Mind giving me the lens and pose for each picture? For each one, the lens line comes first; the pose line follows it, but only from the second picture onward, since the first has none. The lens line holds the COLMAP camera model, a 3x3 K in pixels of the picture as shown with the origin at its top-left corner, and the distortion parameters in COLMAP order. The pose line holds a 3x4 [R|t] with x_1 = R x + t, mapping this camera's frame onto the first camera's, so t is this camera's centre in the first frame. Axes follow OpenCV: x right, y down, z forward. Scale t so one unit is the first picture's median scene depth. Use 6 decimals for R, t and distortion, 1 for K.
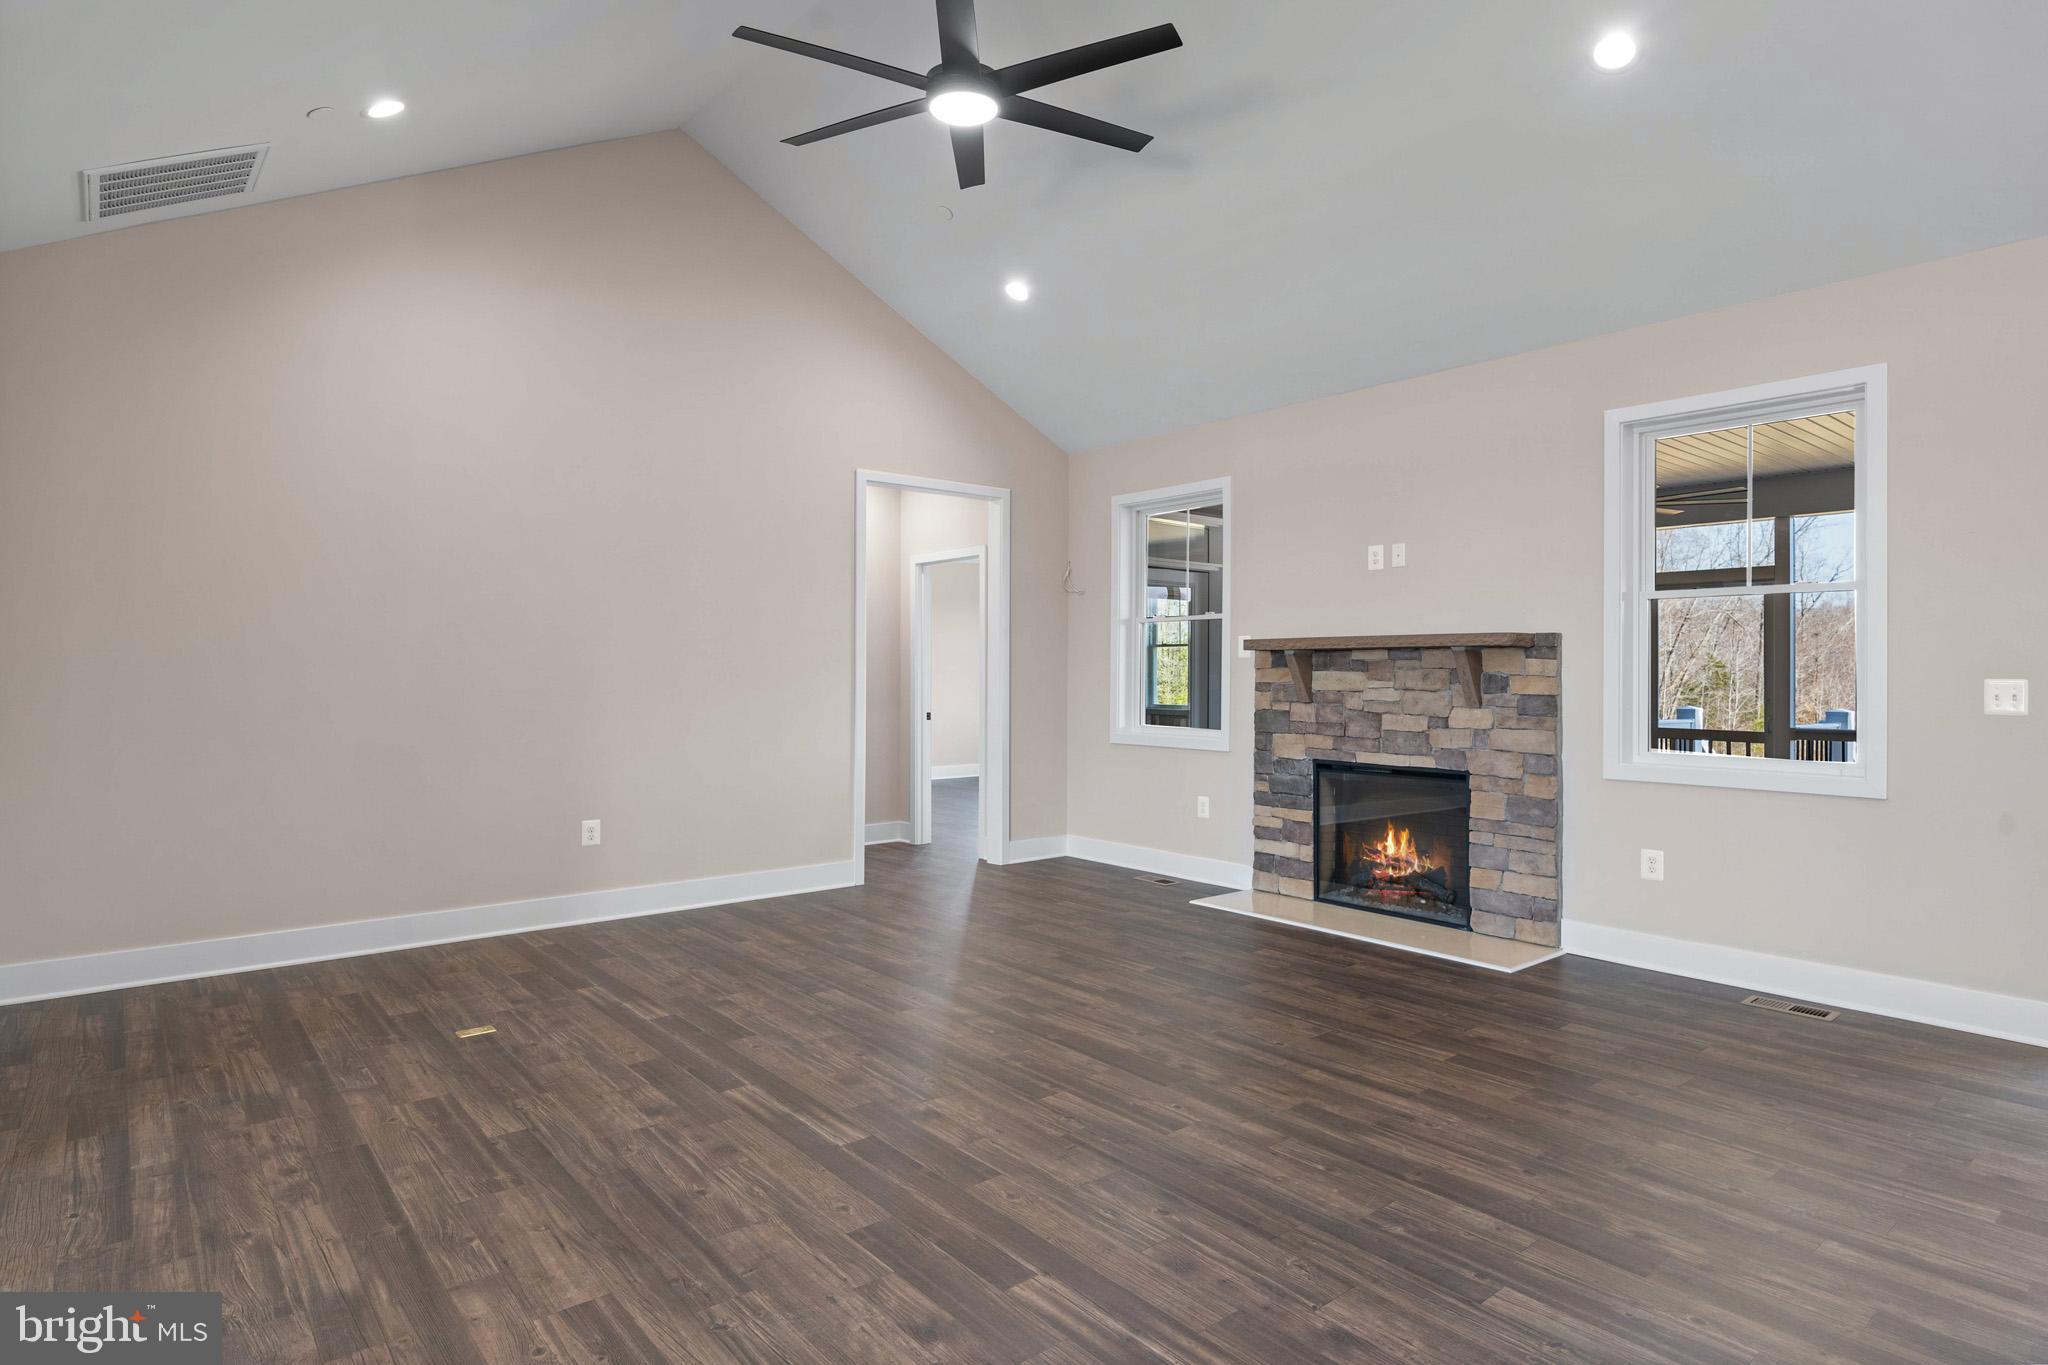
lens RADIAL K [[1101.2, 0, 1035.5], [0, 1101.2, 667.7], [0, 0, 1]] dist [-0.001021, 0.000078]
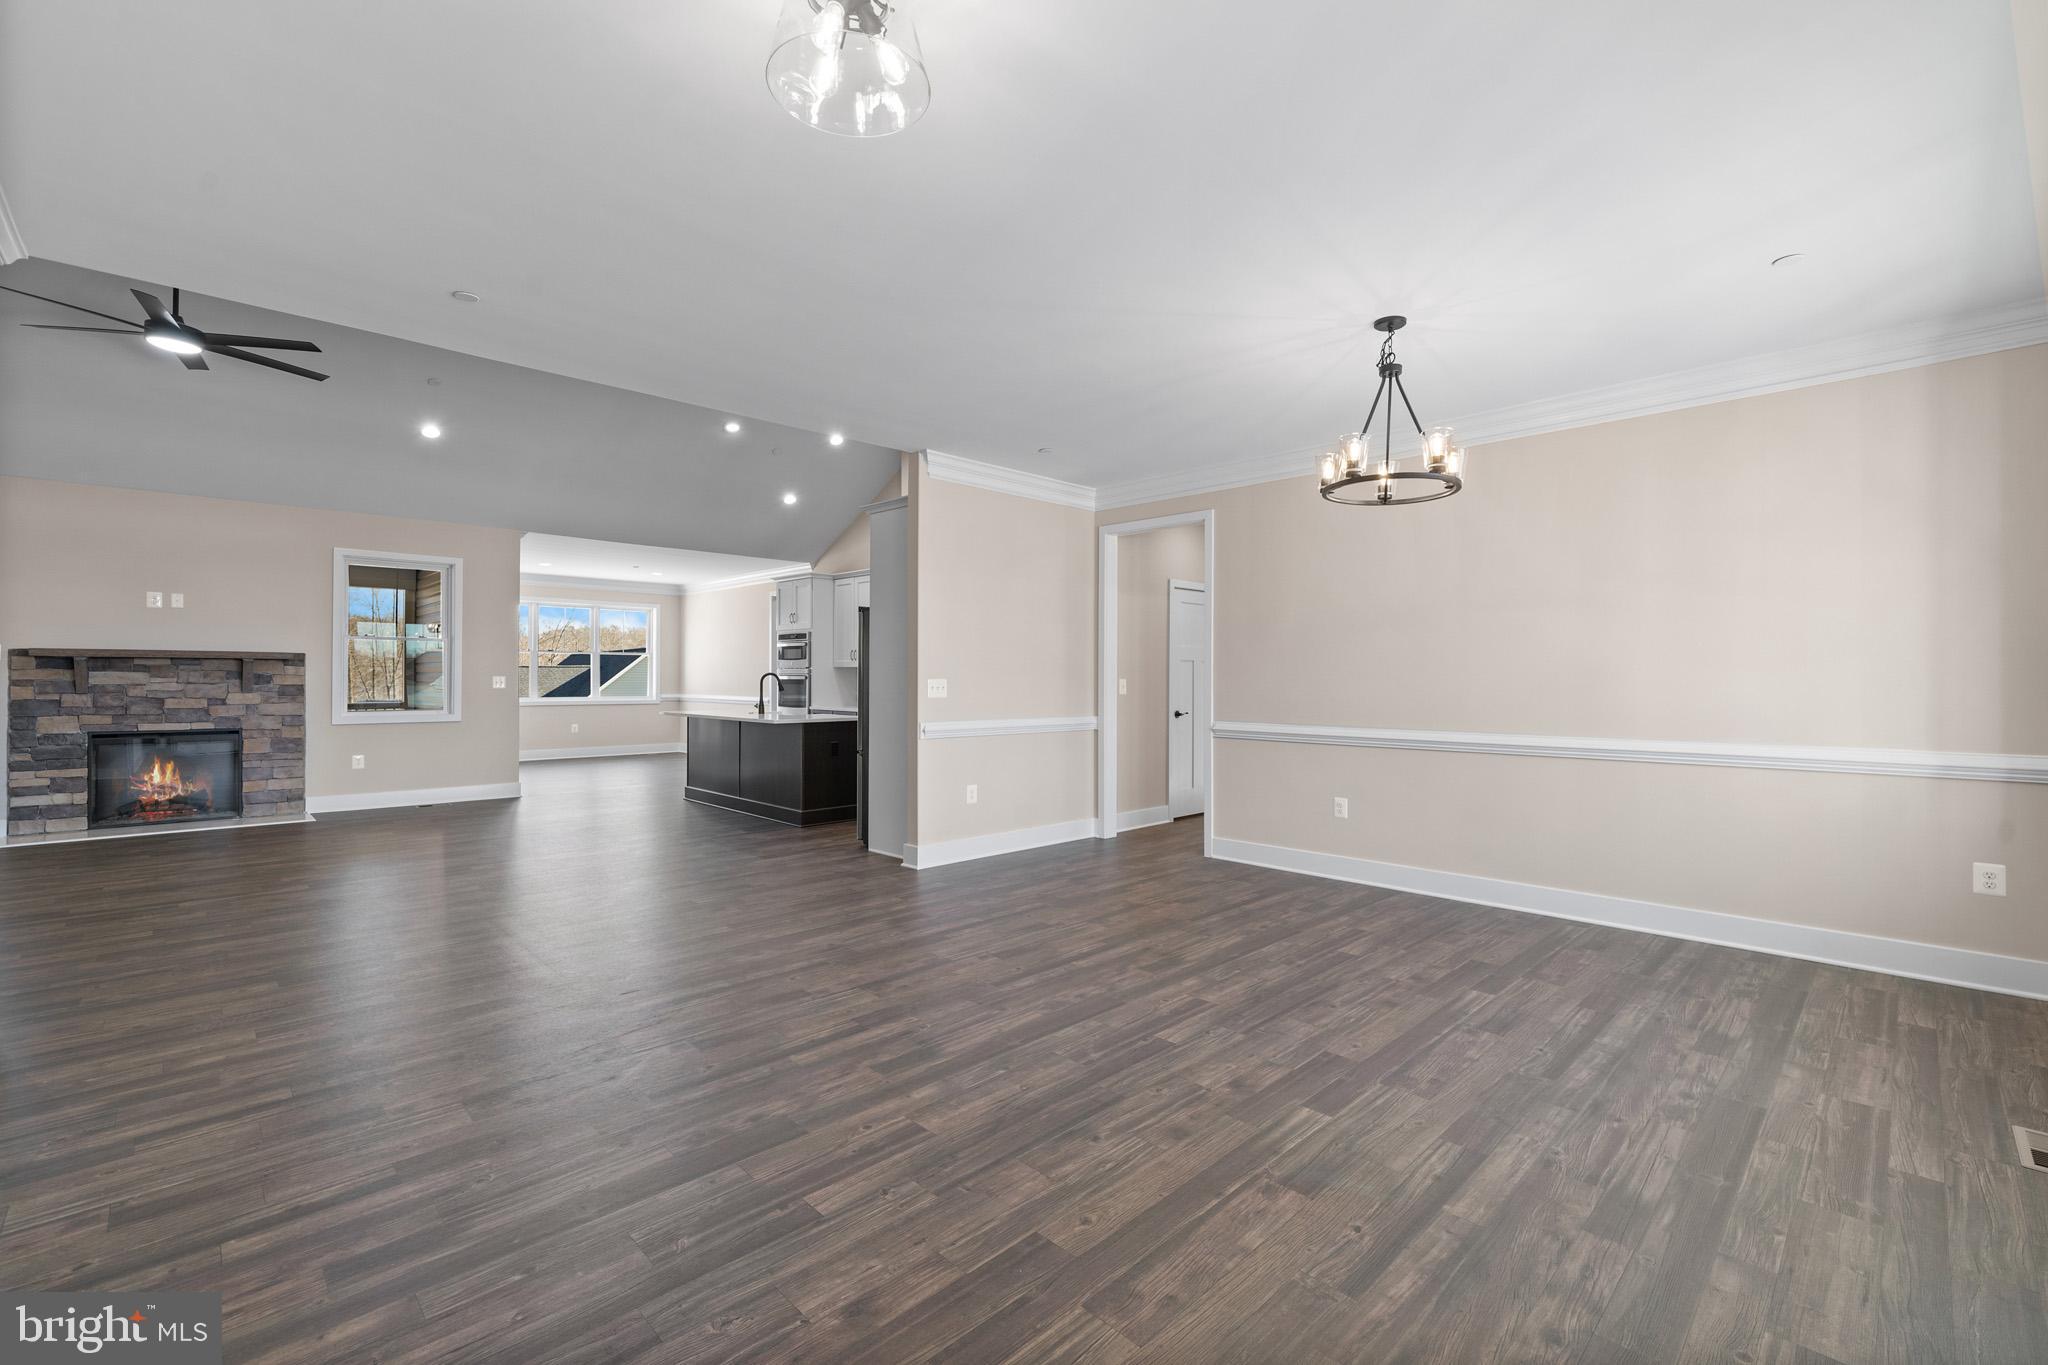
lens RADIAL K [[871.5, 0, 1024.0], [0, 871.5, 673.2], [0, 0, 1]] dist [-0.000077, -0.000168]
pose [[-0.072457, 0.002272, 0.997369, -1.095612], [-0.009429, 0.999951, -0.002962, -0.003147], [-0.997327, -0.009619, -0.072432, -0.163044]]
